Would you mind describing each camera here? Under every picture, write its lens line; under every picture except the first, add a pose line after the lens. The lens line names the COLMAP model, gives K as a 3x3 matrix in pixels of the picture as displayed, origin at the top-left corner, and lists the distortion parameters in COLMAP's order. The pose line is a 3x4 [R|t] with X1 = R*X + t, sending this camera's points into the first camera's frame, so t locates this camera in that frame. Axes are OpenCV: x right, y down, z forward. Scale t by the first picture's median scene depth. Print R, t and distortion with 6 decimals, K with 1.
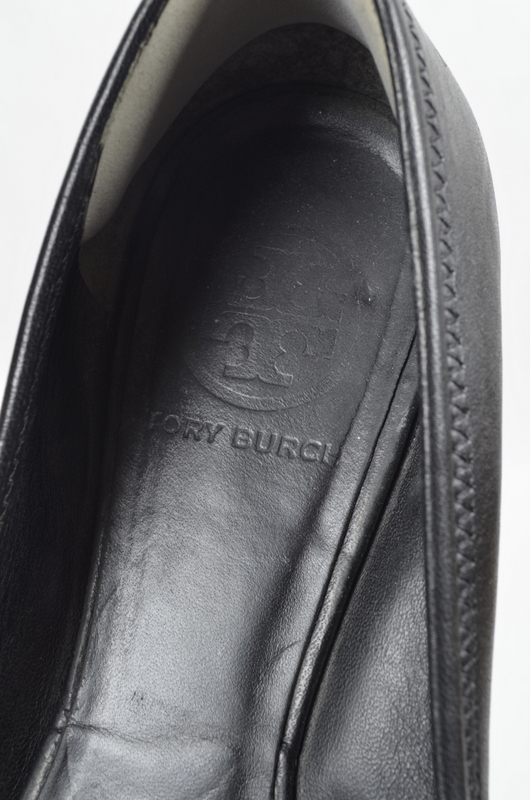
lens RADIAL K [[1149.2, 0, 265.0], [0, 1149.2, 400.0], [0, 0, 1]] dist [0.032707, 0.063938]
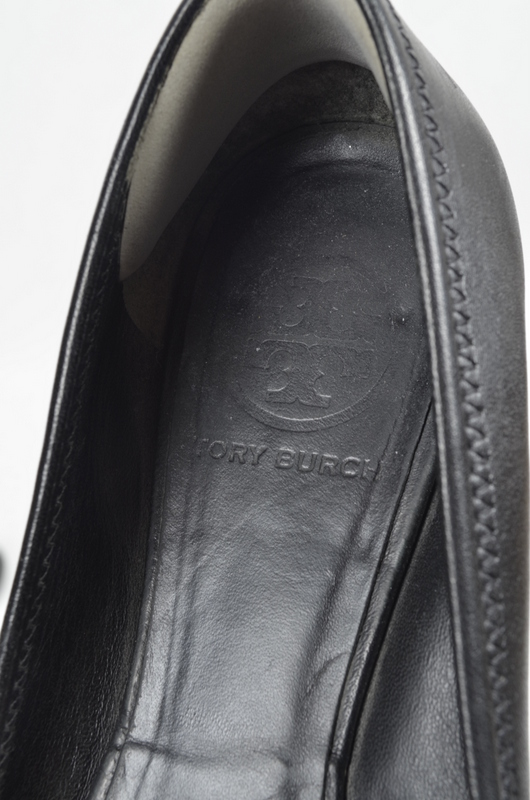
lens RADIAL K [[1149.2, 0, 265.0], [0, 1149.2, 400.0], [0, 0, 1]] dist [0.032707, 0.063938]
pose [[0.993215, -0.051998, -0.104021, 0.085922], [0.044760, 0.996490, -0.070744, 0.062150], [0.107334, 0.065608, 0.992056, -0.035243]]
